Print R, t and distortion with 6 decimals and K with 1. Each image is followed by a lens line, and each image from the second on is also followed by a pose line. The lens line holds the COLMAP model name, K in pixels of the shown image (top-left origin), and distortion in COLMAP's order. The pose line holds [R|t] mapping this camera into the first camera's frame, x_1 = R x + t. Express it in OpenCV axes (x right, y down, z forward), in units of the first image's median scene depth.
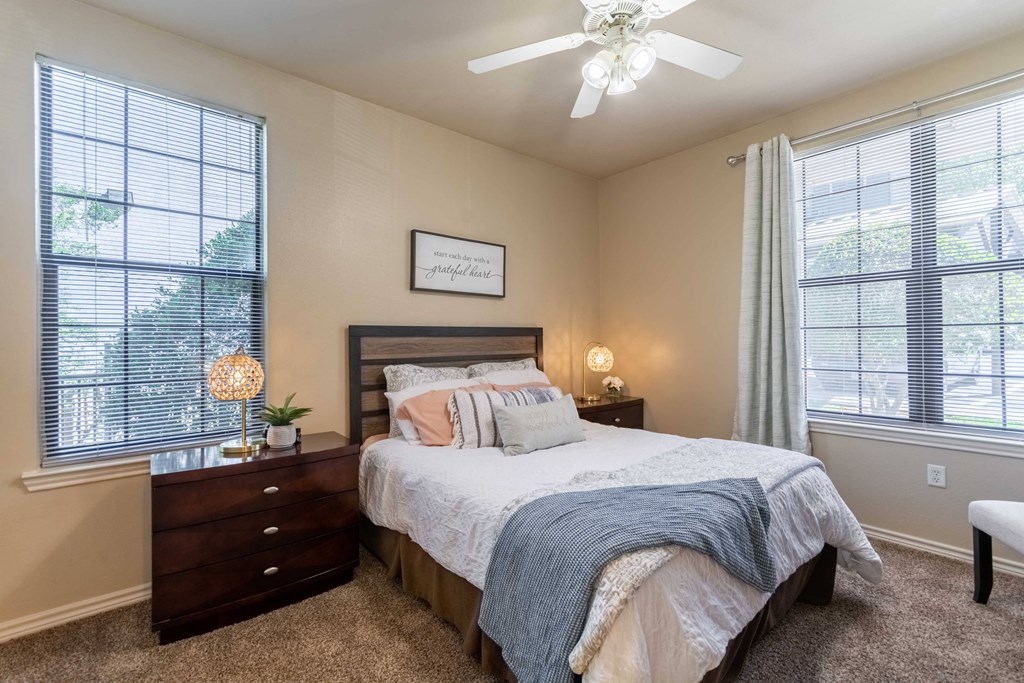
lens RADIAL K [[458.3, 0, 512.1], [0, 458.3, 340.9], [0, 0, 1]] dist [0.005336, 0.000485]
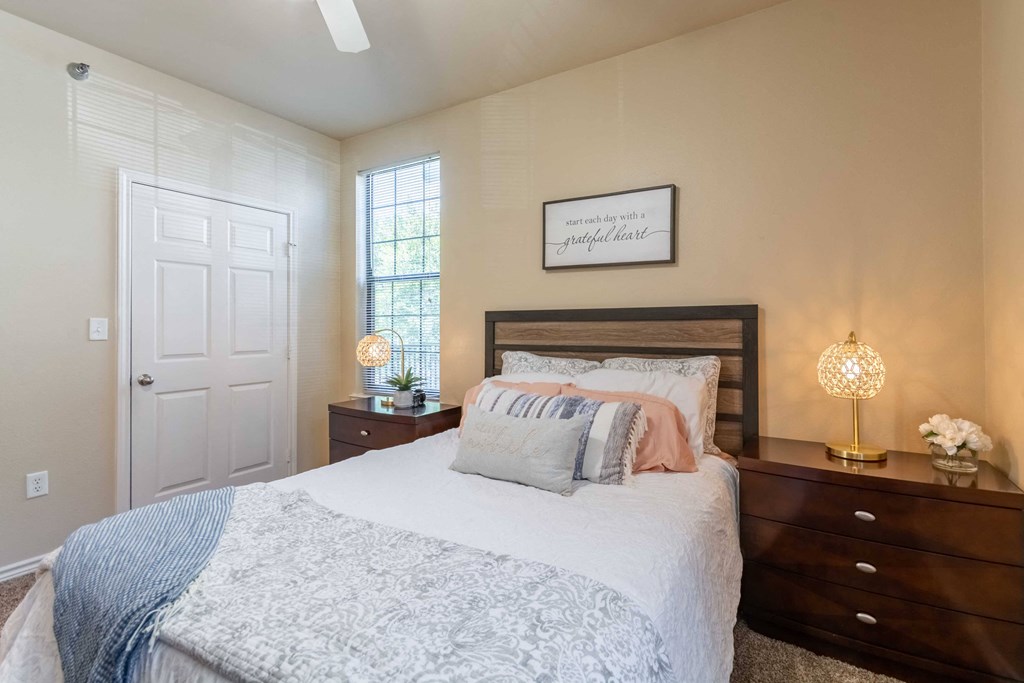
lens RADIAL K [[458.3, 0, 519.5], [0, 458.3, 317.9], [0, 0, 1]] dist [0.005336, 0.000485]
pose [[0.334801, -0.011788, -0.942215, 0.587756], [-0.004970, 0.999886, -0.014275, -0.003241], [0.942276, 0.009462, 0.334704, 0.625810]]
